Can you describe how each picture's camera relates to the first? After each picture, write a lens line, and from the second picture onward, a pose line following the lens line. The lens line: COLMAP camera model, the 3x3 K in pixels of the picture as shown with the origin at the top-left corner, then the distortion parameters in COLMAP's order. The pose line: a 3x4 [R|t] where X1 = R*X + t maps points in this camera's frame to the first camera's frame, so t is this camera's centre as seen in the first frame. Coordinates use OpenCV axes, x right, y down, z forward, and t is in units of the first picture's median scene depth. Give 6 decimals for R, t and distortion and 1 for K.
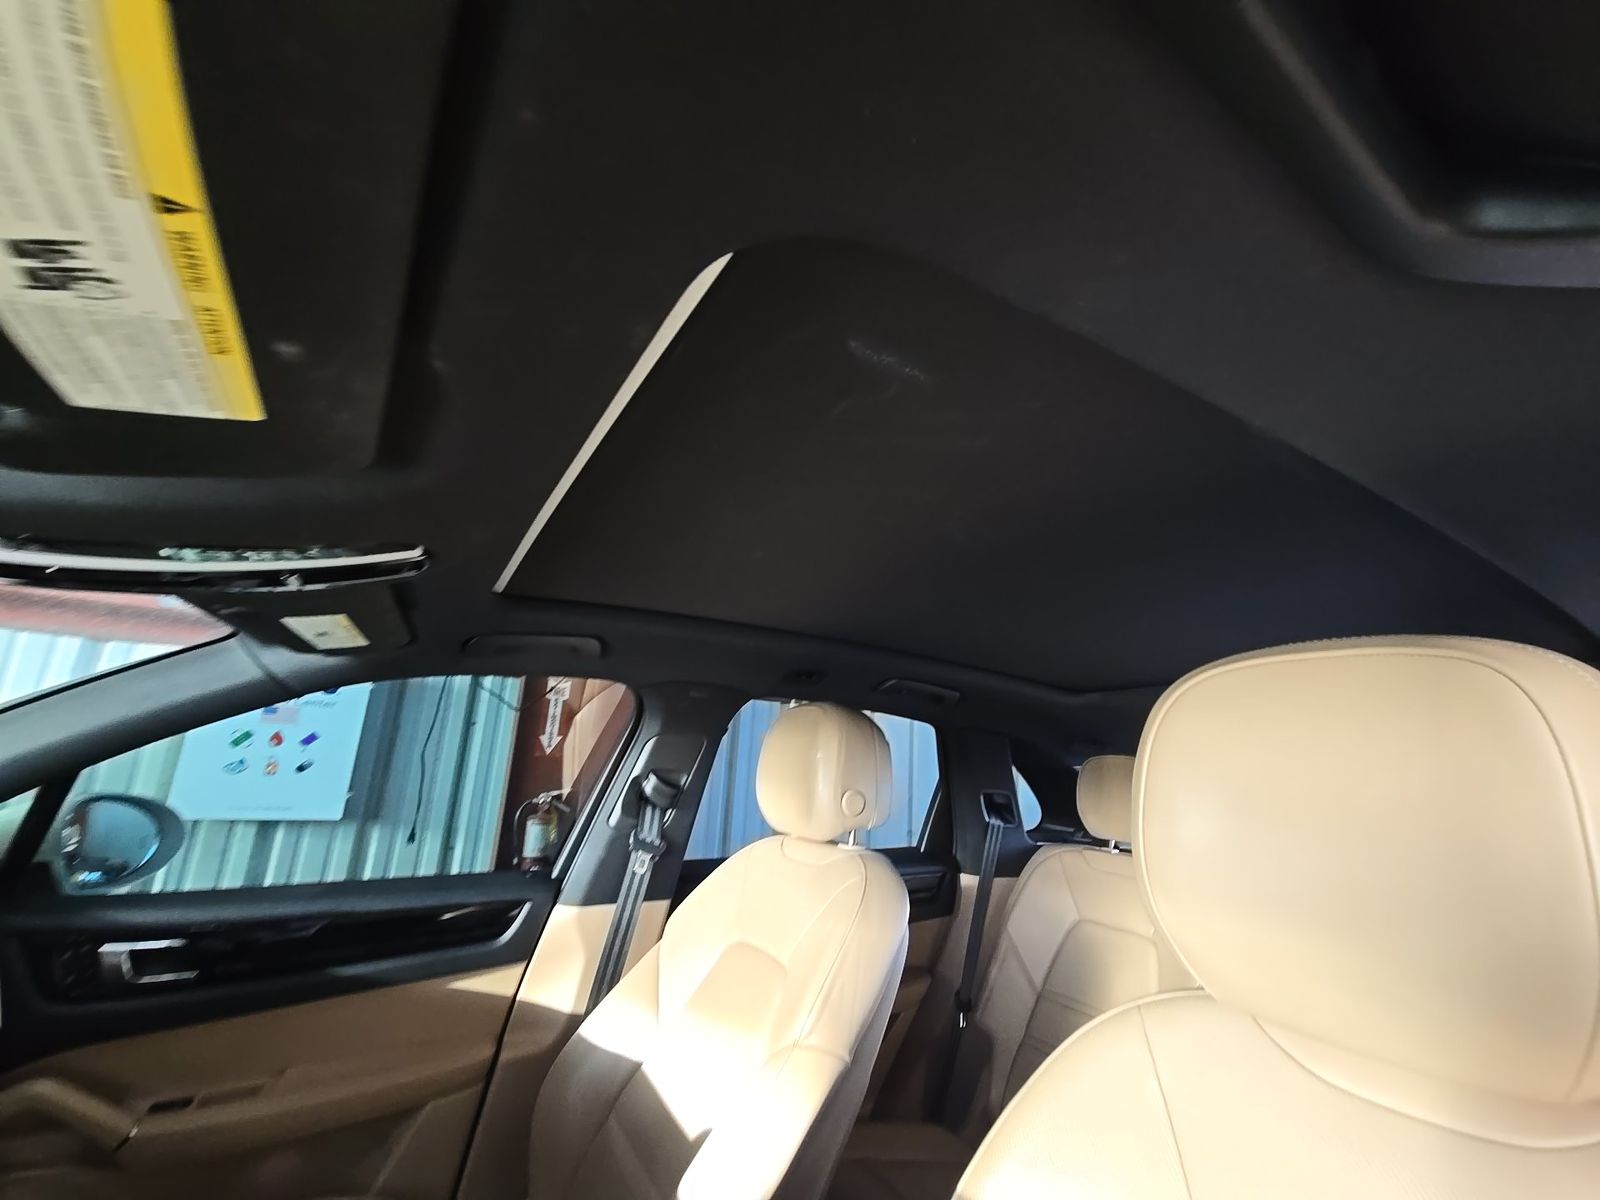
lens RADIAL K [[649.1, 0, 804.7], [0, 649.1, 592.3], [0, 0, 1]] dist [0.002480, -0.005684]
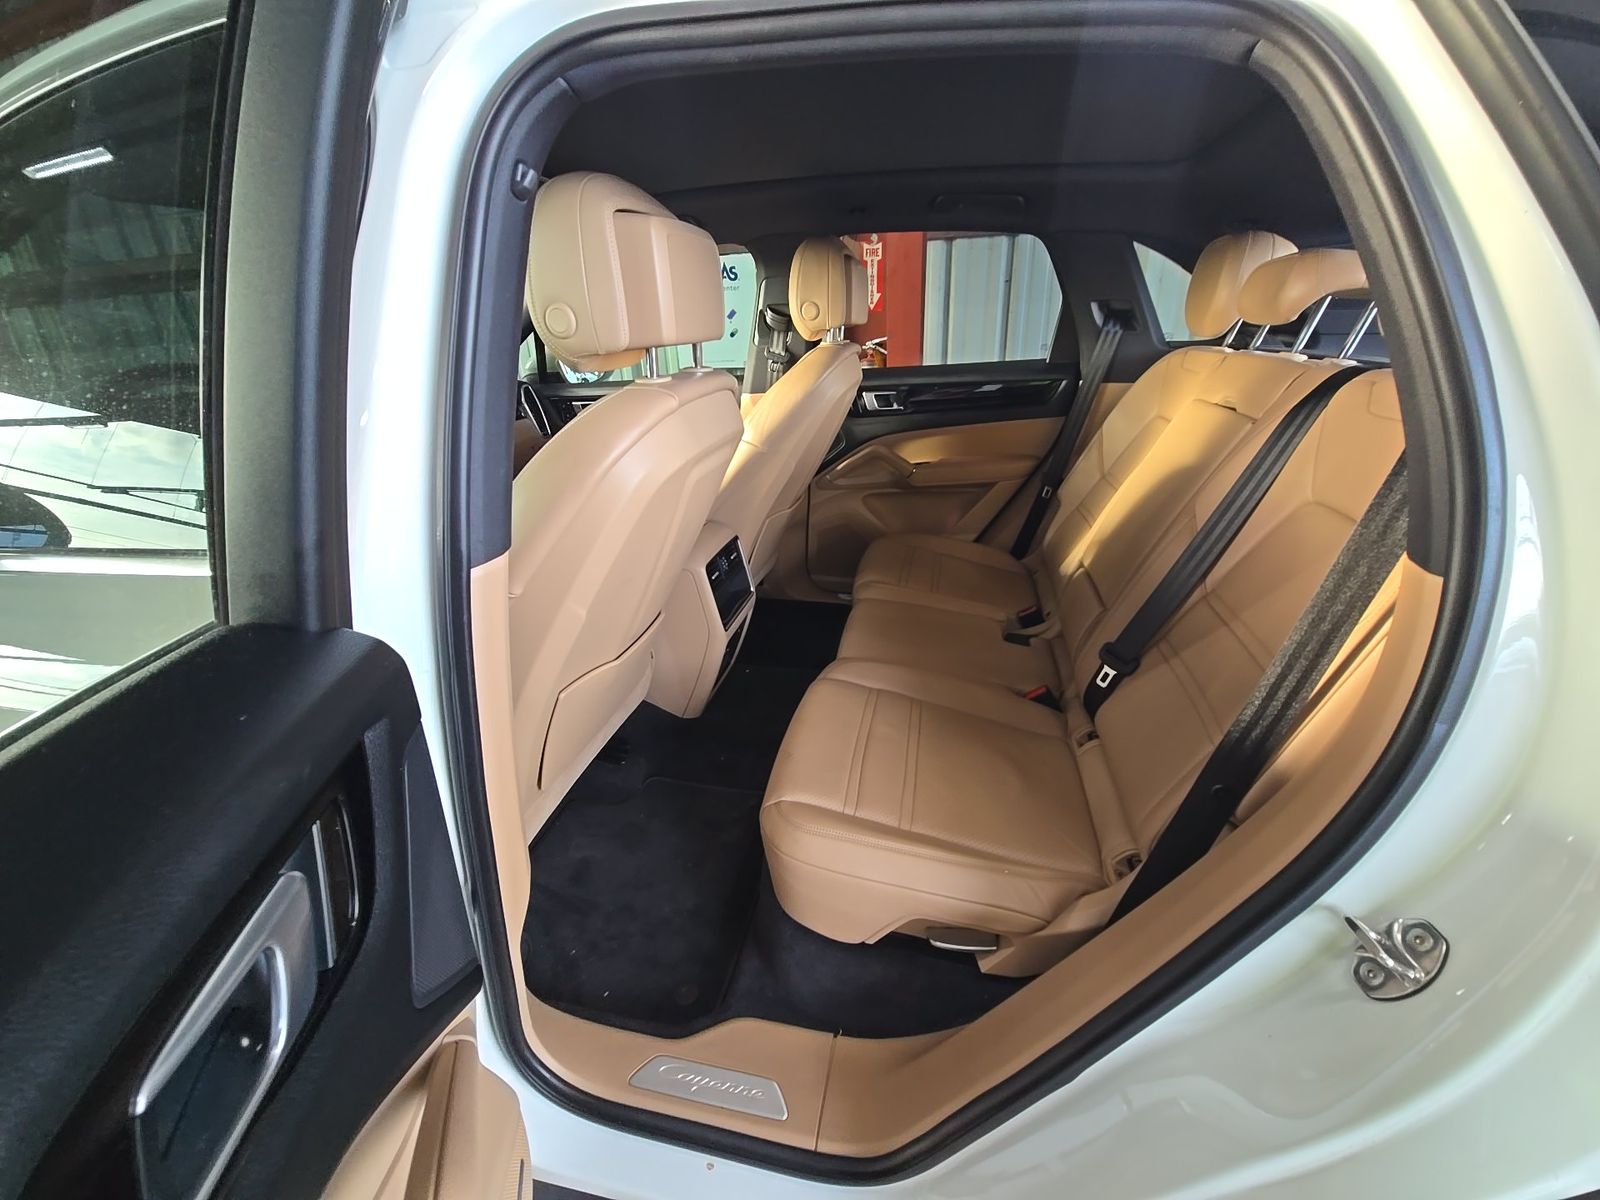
lens RADIAL K [[649.1, 0, 804.7], [0, 649.1, 592.3], [0, 0, 1]] dist [0.002480, -0.005684]
pose [[0.716214, 0.192397, -0.670836, 0.975528], [0.244684, 0.831000, 0.499568, 0.103869], [0.653580, -0.521940, 0.548098, -0.096500]]
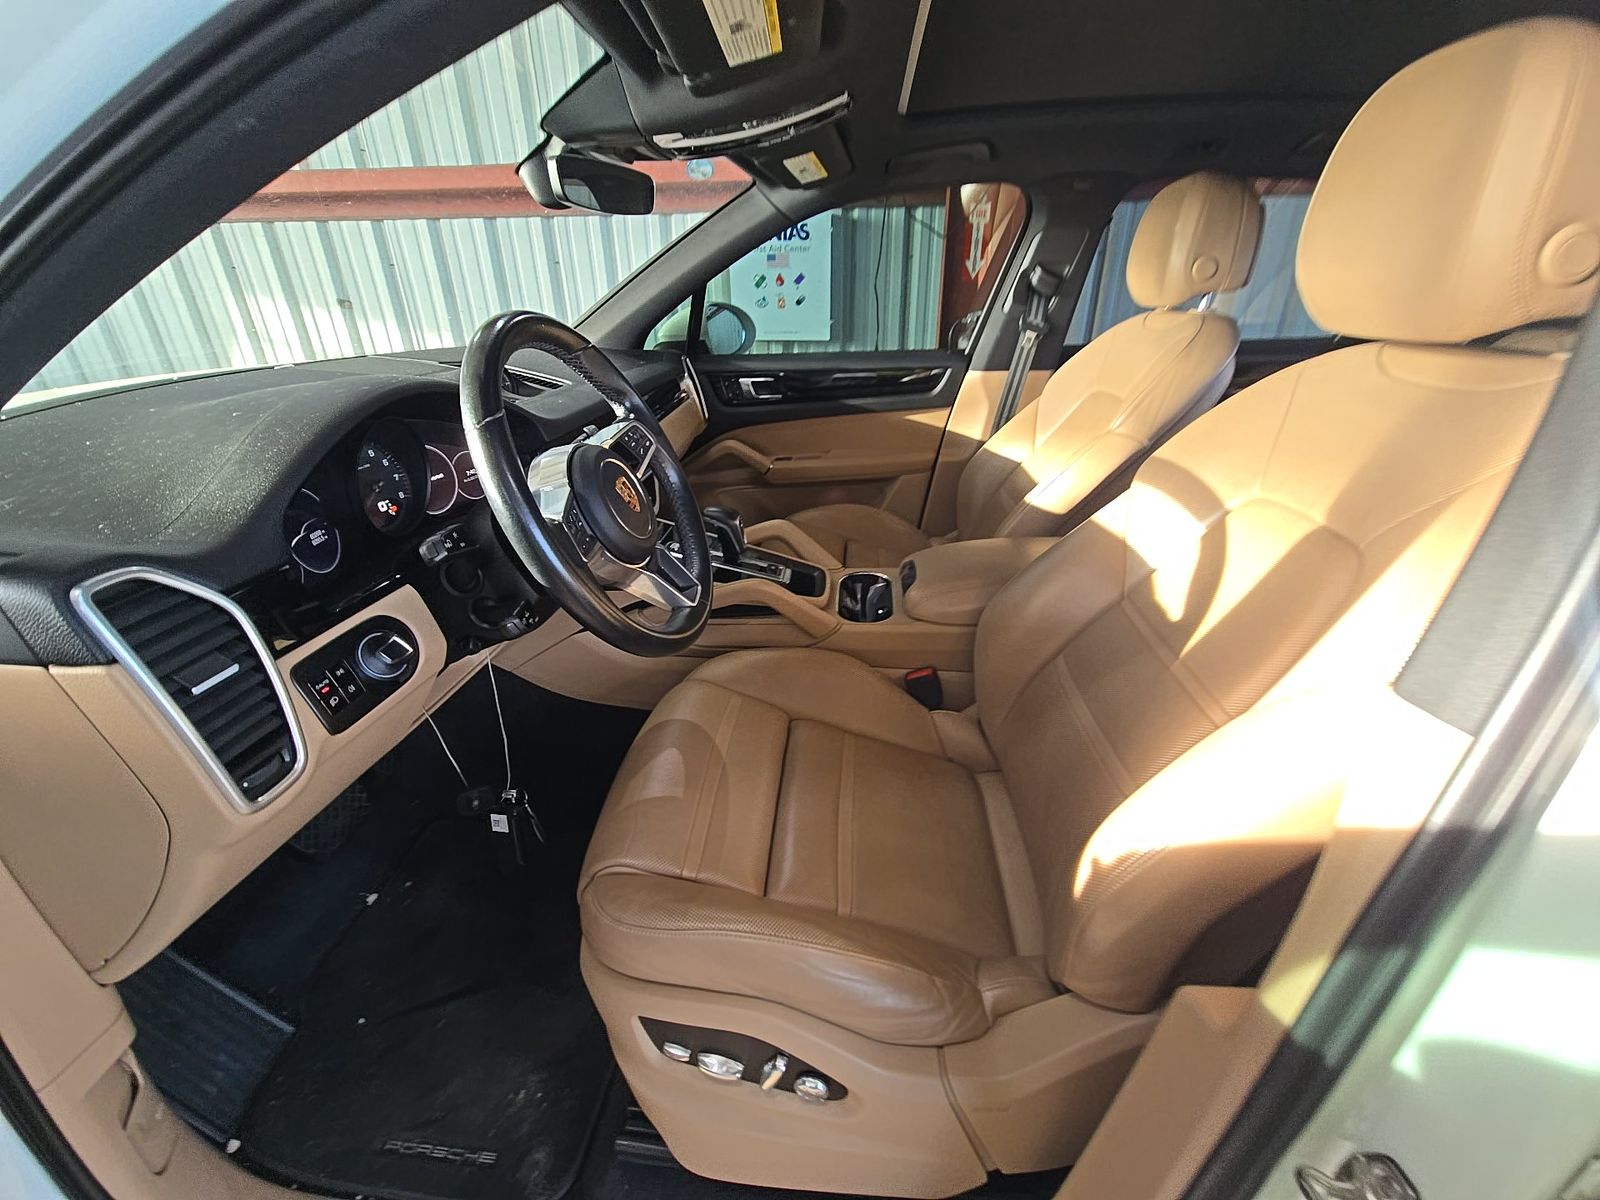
lens RADIAL K [[649.1, 0, 804.7], [0, 649.1, 592.3], [0, 0, 1]] dist [0.002480, -0.005684]
pose [[0.809759, 0.187642, -0.555951, 0.208187], [0.196654, 0.805900, 0.558437, 0.006768], [0.552827, -0.561530, 0.615684, -0.344546]]
